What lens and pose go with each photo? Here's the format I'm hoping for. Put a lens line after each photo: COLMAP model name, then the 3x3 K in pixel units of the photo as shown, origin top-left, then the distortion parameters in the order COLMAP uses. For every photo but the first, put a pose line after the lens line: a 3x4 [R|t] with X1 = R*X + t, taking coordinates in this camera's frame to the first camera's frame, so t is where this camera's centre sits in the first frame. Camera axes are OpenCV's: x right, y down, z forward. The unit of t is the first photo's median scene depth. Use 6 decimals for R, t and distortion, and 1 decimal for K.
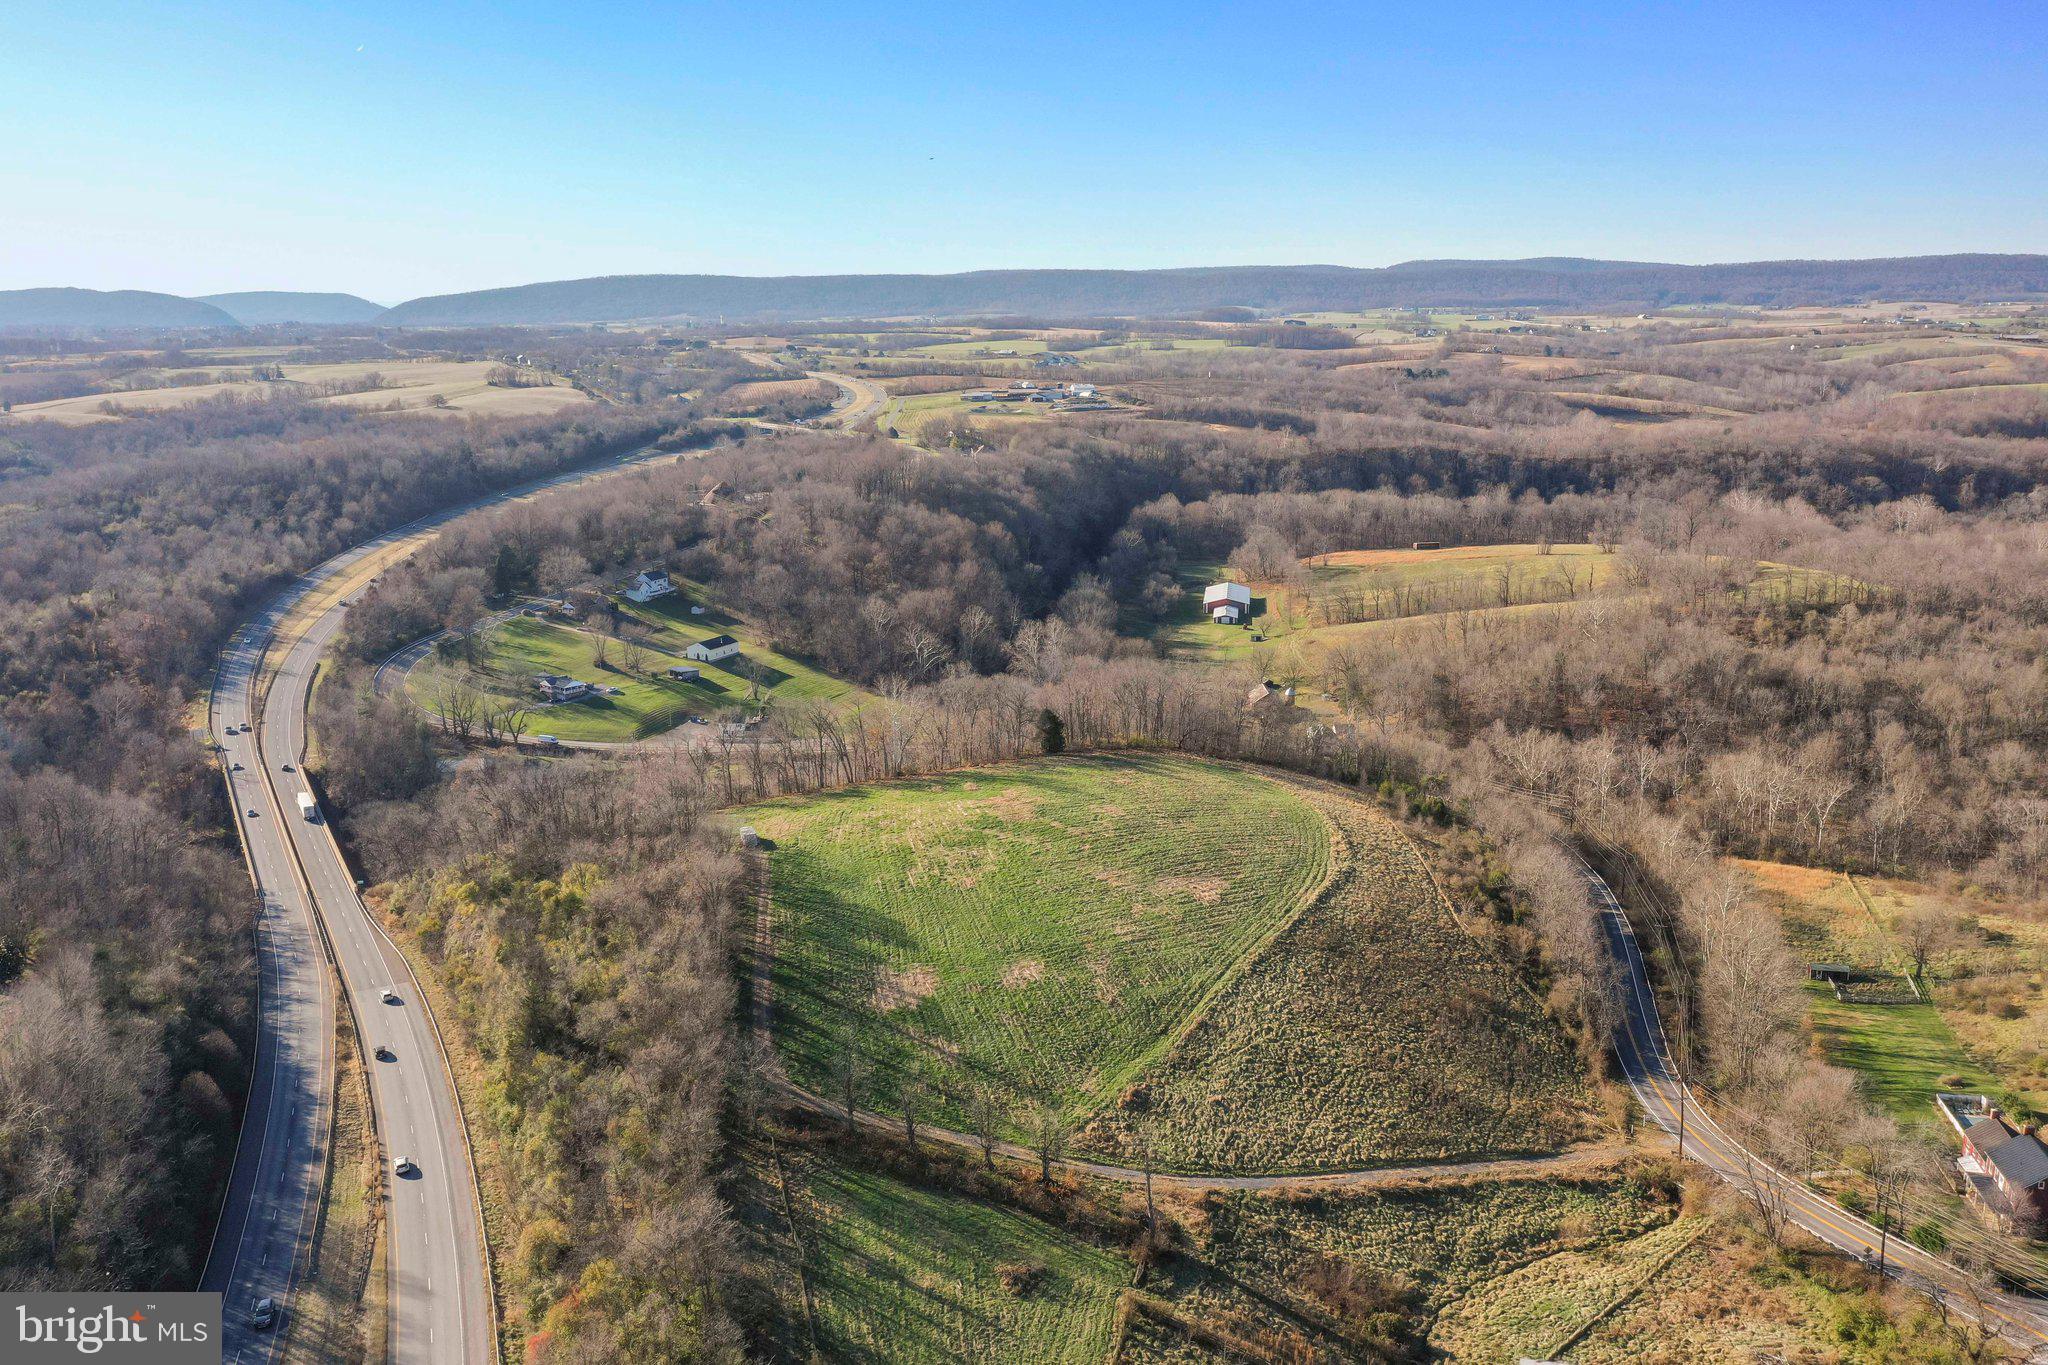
lens RADIAL K [[1630.3, 0, 1024.1], [0, 1630.3, 684.2], [0, 0, 1]] dist [0.007886, -0.002206]
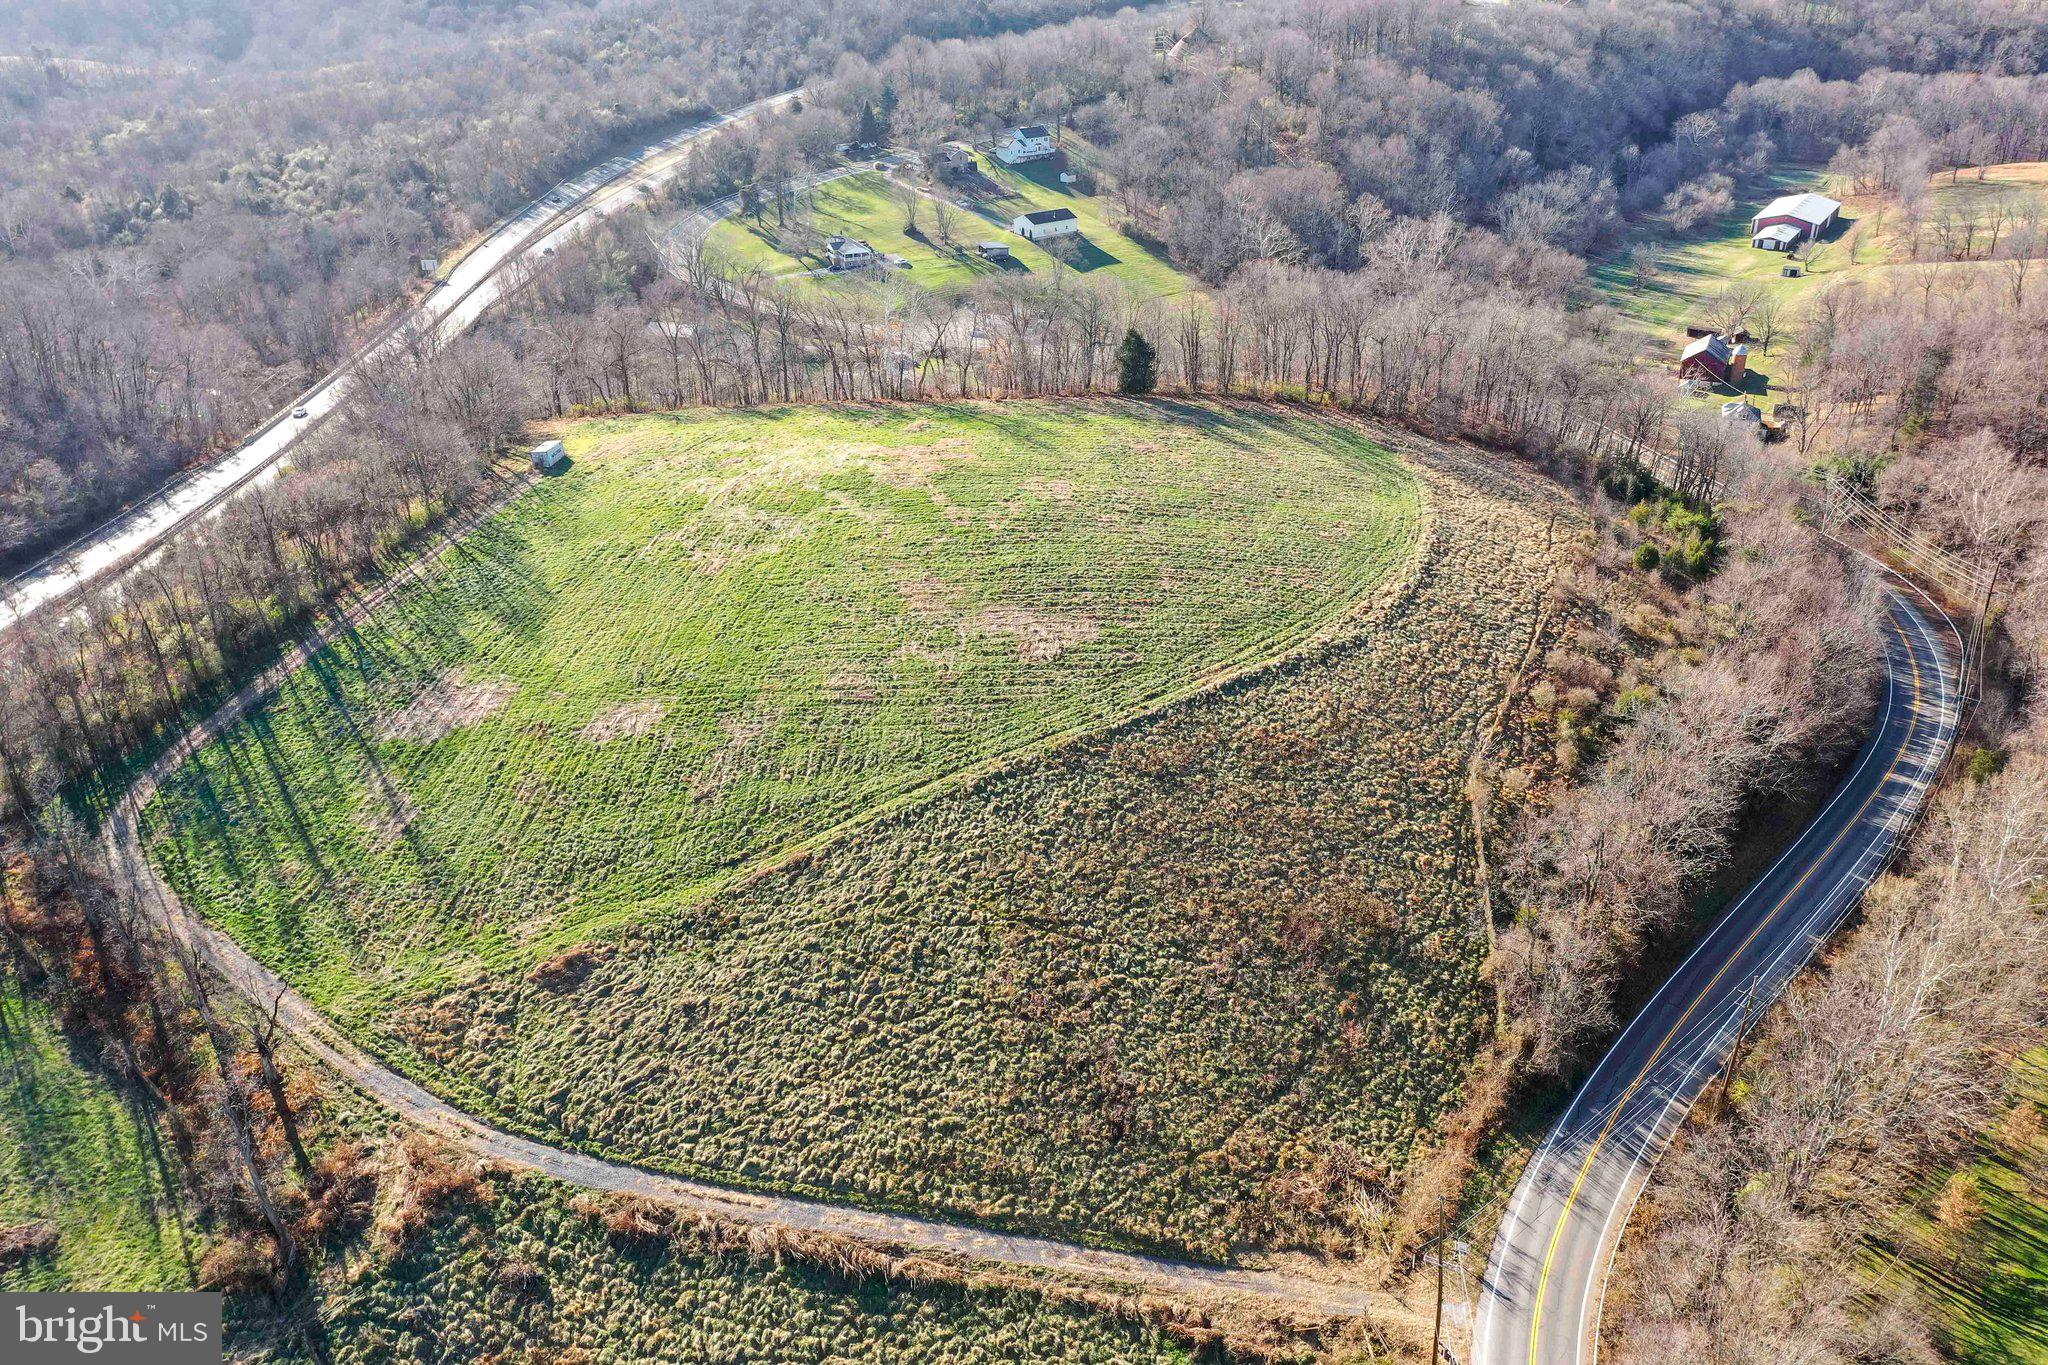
lens RADIAL K [[1630.3, 0, 1028.6], [0, 1630.3, 683.4], [0, 0, 1]] dist [0.007886, -0.002206]
pose [[0.903174, 0.188104, -0.385869, 0.367691], [-0.091206, 0.962445, 0.255696, -0.017586], [0.419475, -0.195745, 0.886411, 0.459720]]
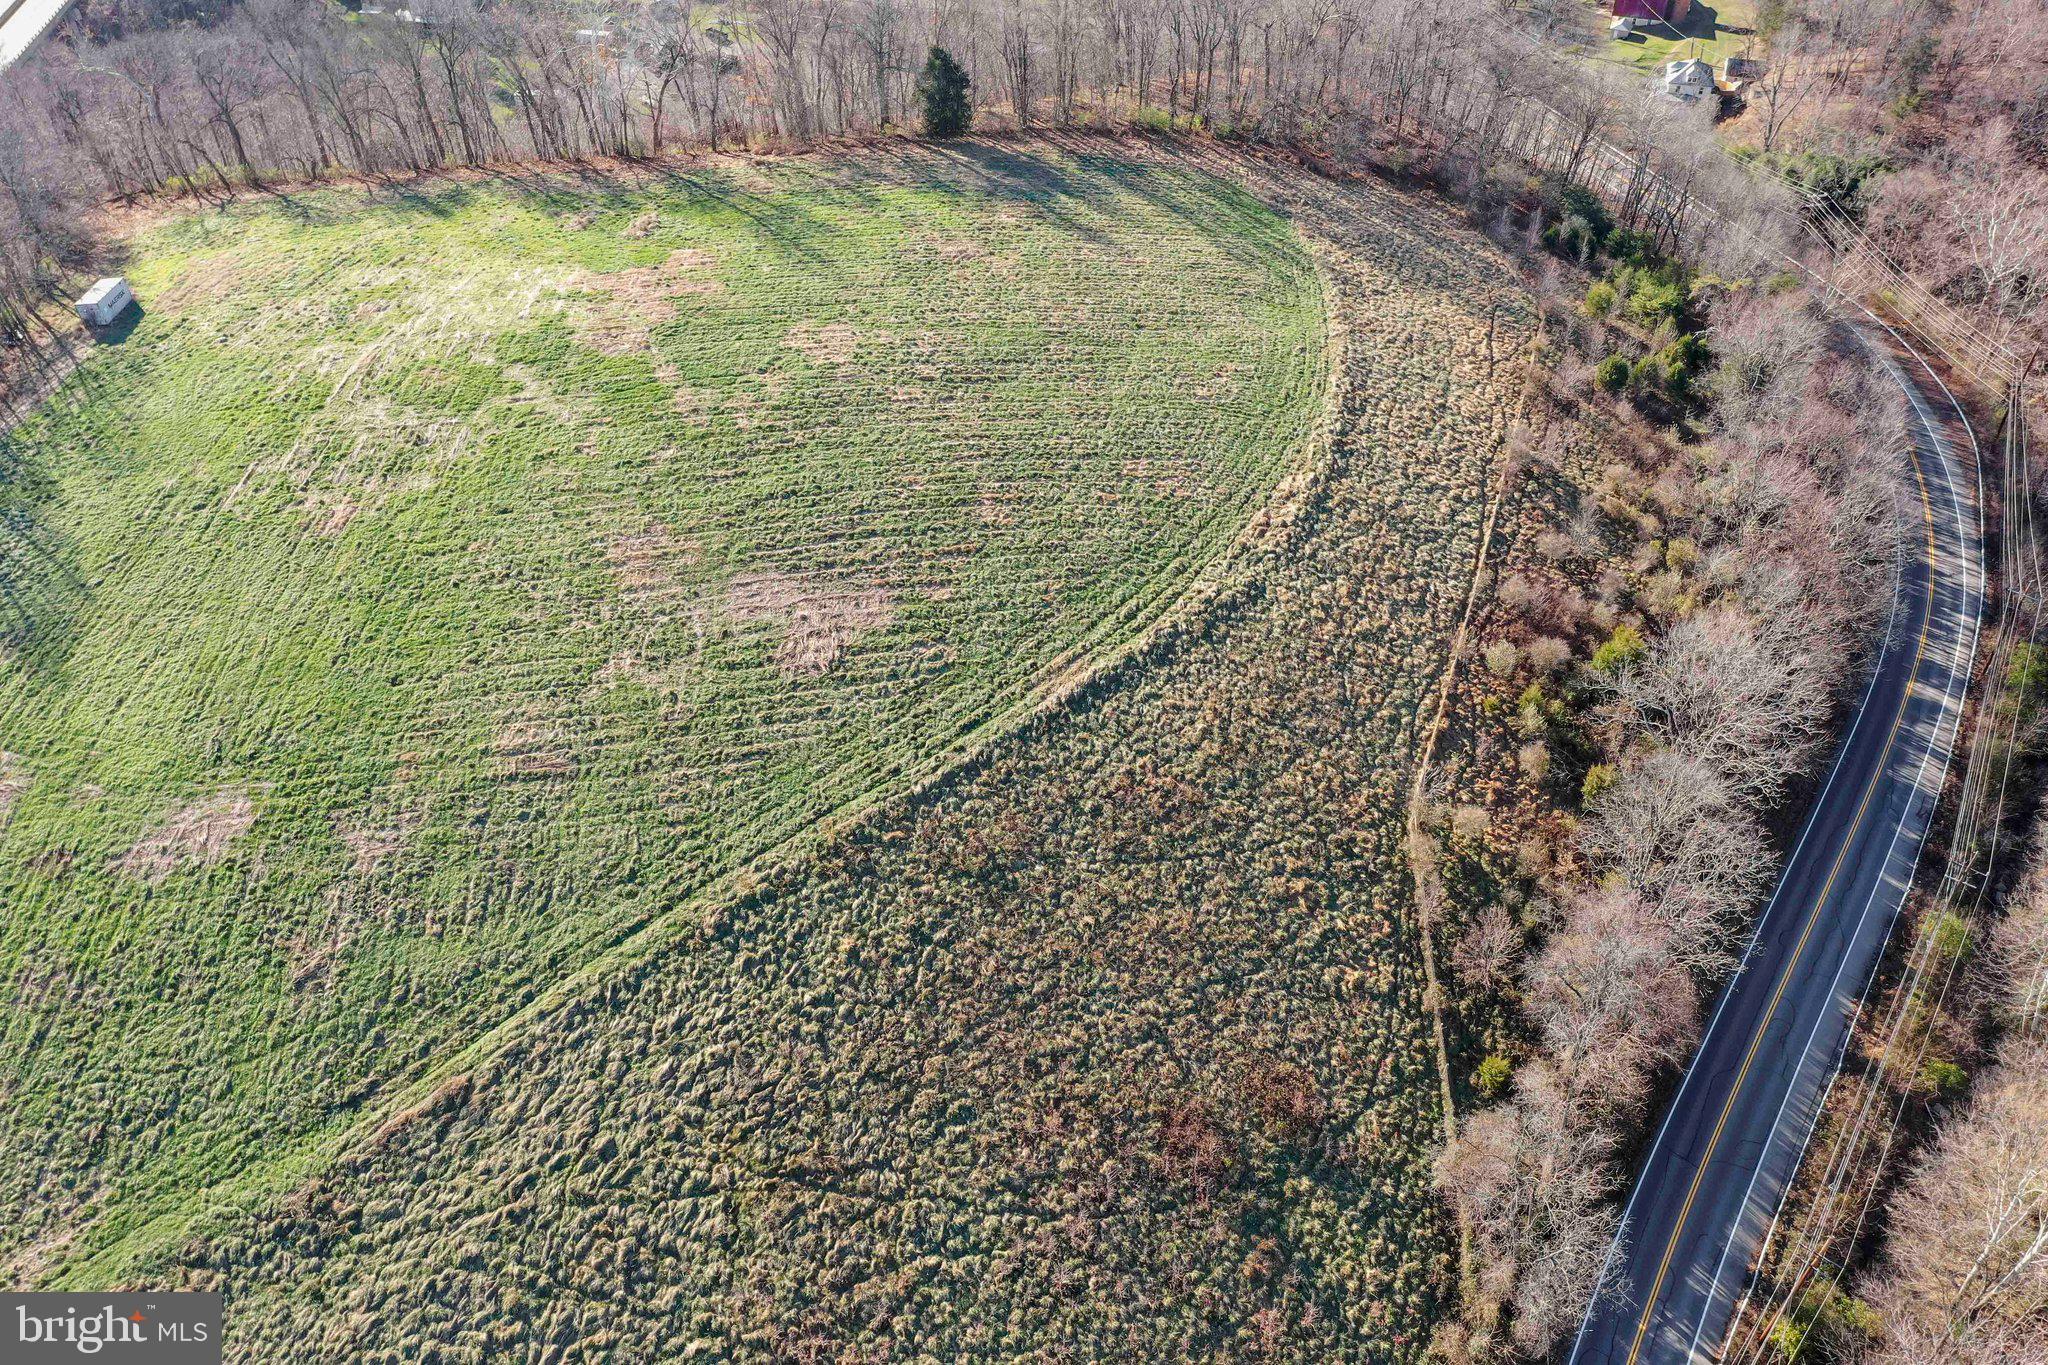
lens RADIAL K [[1630.3, 0, 1041.5], [0, 1630.3, 678.9], [0, 0, 1]] dist [0.007886, -0.002206]
pose [[0.941941, 0.222464, -0.251510, 0.295982], [-0.076037, 0.870896, 0.485550, -0.085582], [0.327057, -0.438235, 0.837247, 0.676394]]
